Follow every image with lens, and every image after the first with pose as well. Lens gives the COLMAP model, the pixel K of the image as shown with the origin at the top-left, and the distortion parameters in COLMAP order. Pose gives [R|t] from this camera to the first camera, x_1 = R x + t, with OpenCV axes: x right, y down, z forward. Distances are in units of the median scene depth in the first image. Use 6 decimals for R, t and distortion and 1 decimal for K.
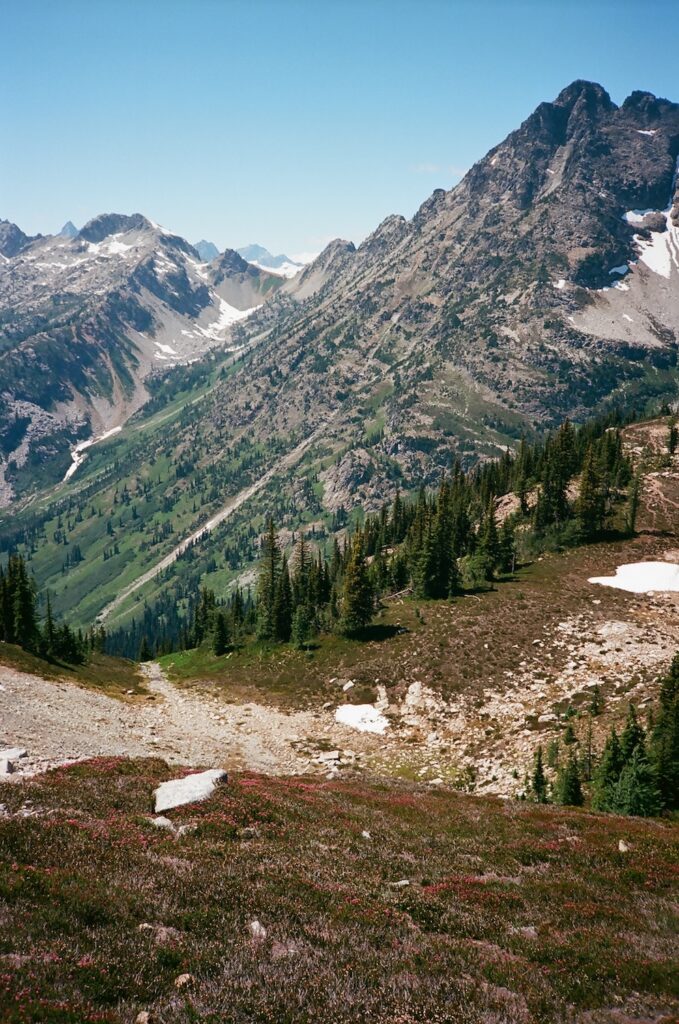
lens RADIAL K [[1041.0, 0, 339.5], [0, 1041.0, 512.0], [0, 0, 1]] dist [0.132130, -0.207790]
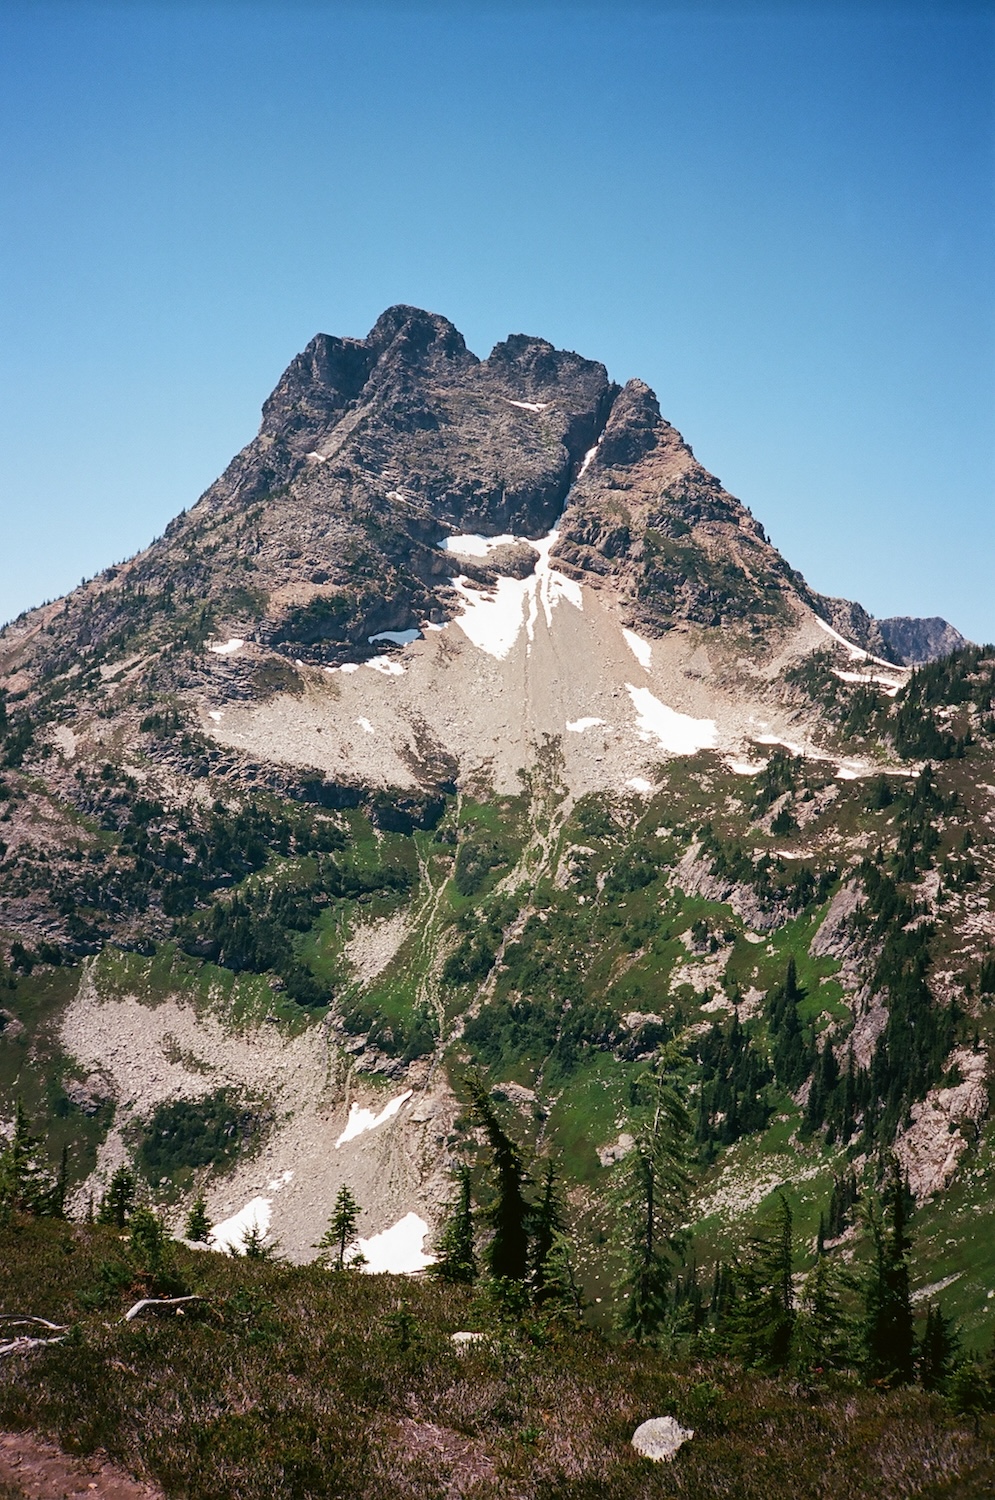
lens RADIAL K [[1524.8, 0, 497.5], [0, 1524.8, 750.0], [0, 0, 1]] dist [0.132130, -0.207790]
pose [[0.998524, 0.046830, 0.027524, 0.306696], [-0.039158, 0.971747, -0.232753, -0.027221], [-0.037646, 0.231332, 0.972146, 0.372651]]
